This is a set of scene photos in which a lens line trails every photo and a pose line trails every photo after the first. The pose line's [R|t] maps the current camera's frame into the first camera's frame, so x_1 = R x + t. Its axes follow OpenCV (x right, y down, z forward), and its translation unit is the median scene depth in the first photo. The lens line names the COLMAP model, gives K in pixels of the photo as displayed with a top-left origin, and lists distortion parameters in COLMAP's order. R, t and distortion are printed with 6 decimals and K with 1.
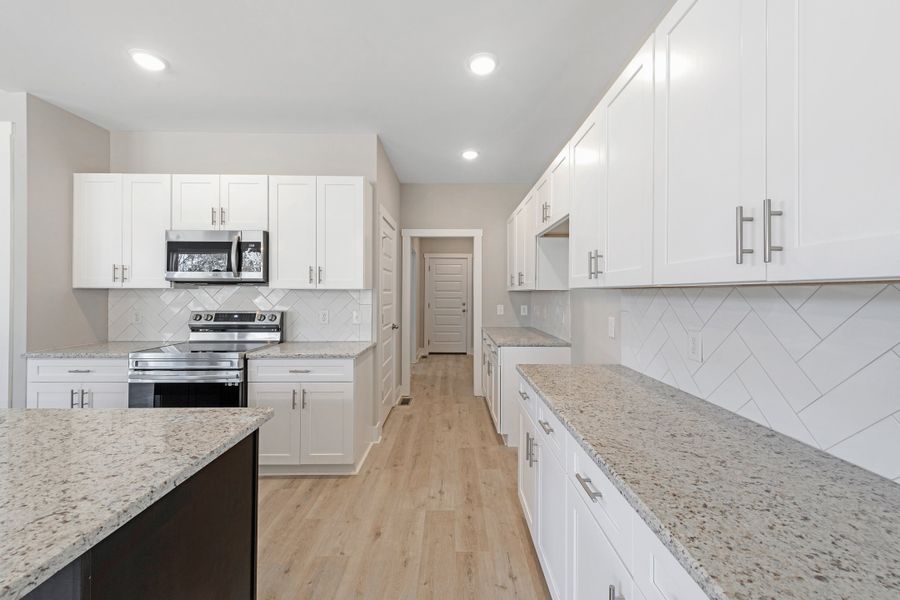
lens RADIAL K [[353.3, 0, 446.8], [0, 353.3, 289.0], [0, 0, 1]] dist [0.017763, -0.005520]
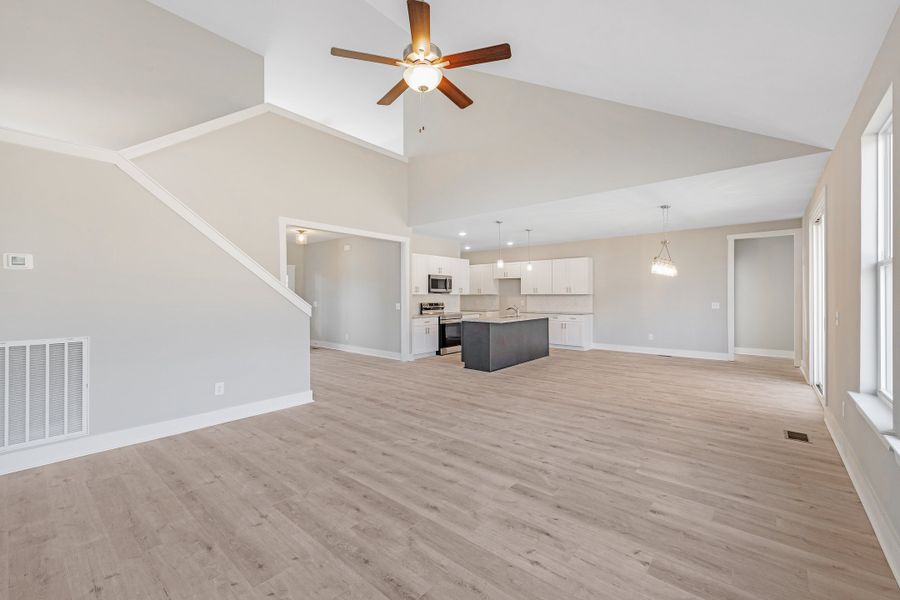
lens RADIAL K [[353.3, 0, 446.8], [0, 353.3, 289.0], [0, 0, 1]] dist [0.017763, -0.005520]
pose [[0.639190, 0.014486, 0.768913, -2.885263], [-0.000385, 0.999828, -0.018517, 0.007604], [-0.769049, 0.011540, 0.639086, -0.919727]]
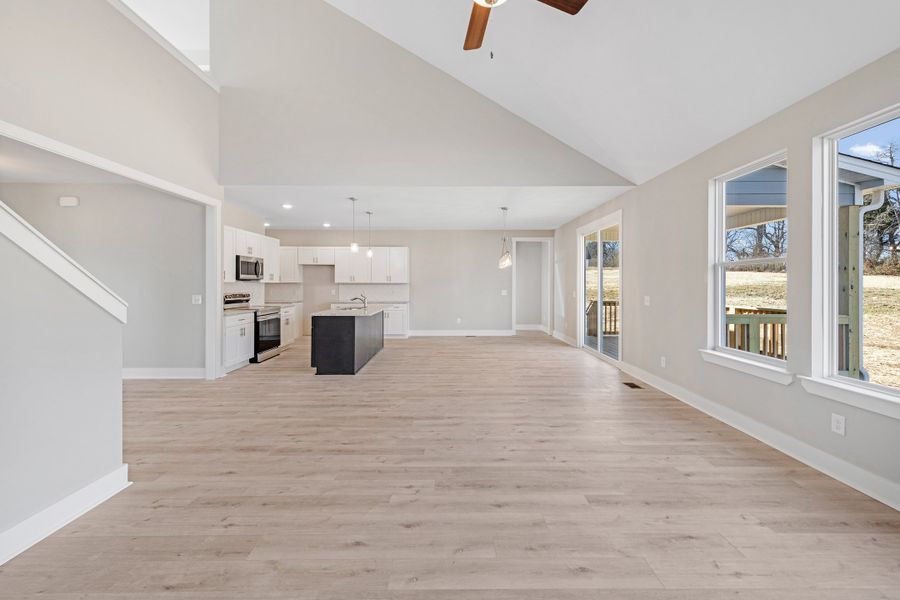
lens RADIAL K [[353.3, 0, 446.8], [0, 353.3, 289.0], [0, 0, 1]] dist [0.017763, -0.005520]
pose [[0.002441, -0.012649, 0.999917, -2.877658], [-0.004284, 0.999911, 0.012659, 0.005889], [-0.999988, -0.004315, 0.002387, -0.235761]]
